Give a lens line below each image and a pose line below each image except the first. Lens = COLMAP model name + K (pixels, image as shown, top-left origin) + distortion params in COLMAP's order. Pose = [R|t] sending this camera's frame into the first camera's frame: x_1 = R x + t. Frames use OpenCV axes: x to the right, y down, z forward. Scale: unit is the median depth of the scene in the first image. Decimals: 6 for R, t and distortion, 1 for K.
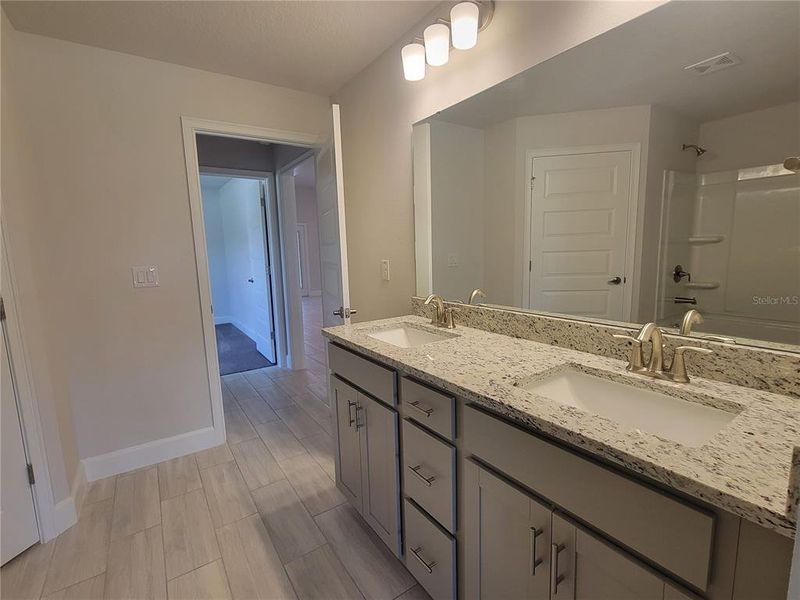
lens RADIAL K [[379.0, 0, 400.0], [0, 379.0, 300.0], [0, 0, 1]] dist [0.002415, 0.000423]
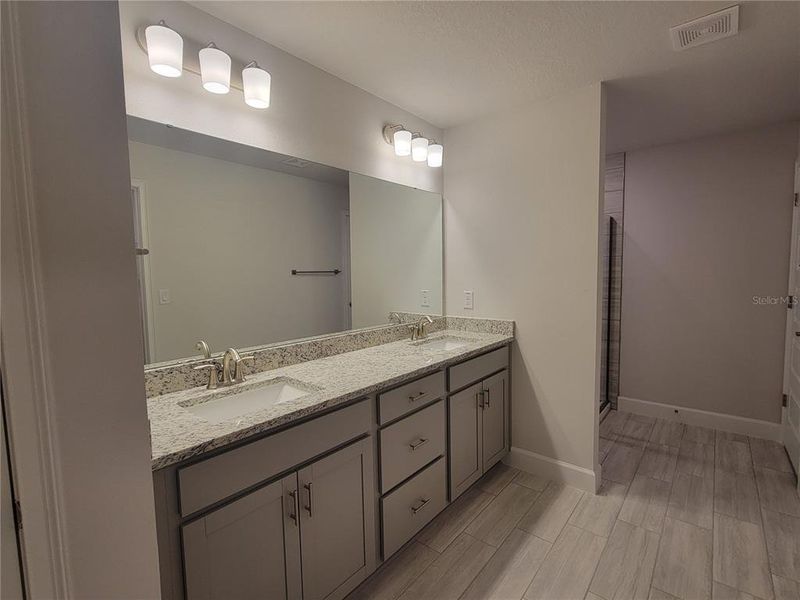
lens RADIAL K [[379.0, 0, 400.0], [0, 379.0, 300.0], [0, 0, 1]] dist [0.002415, 0.000423]
pose [[-0.273235, -0.050511, 0.960620, -1.008866], [0.150281, 0.984117, 0.094492, -0.160616], [-0.950136, 0.170182, -0.261305, 1.123016]]
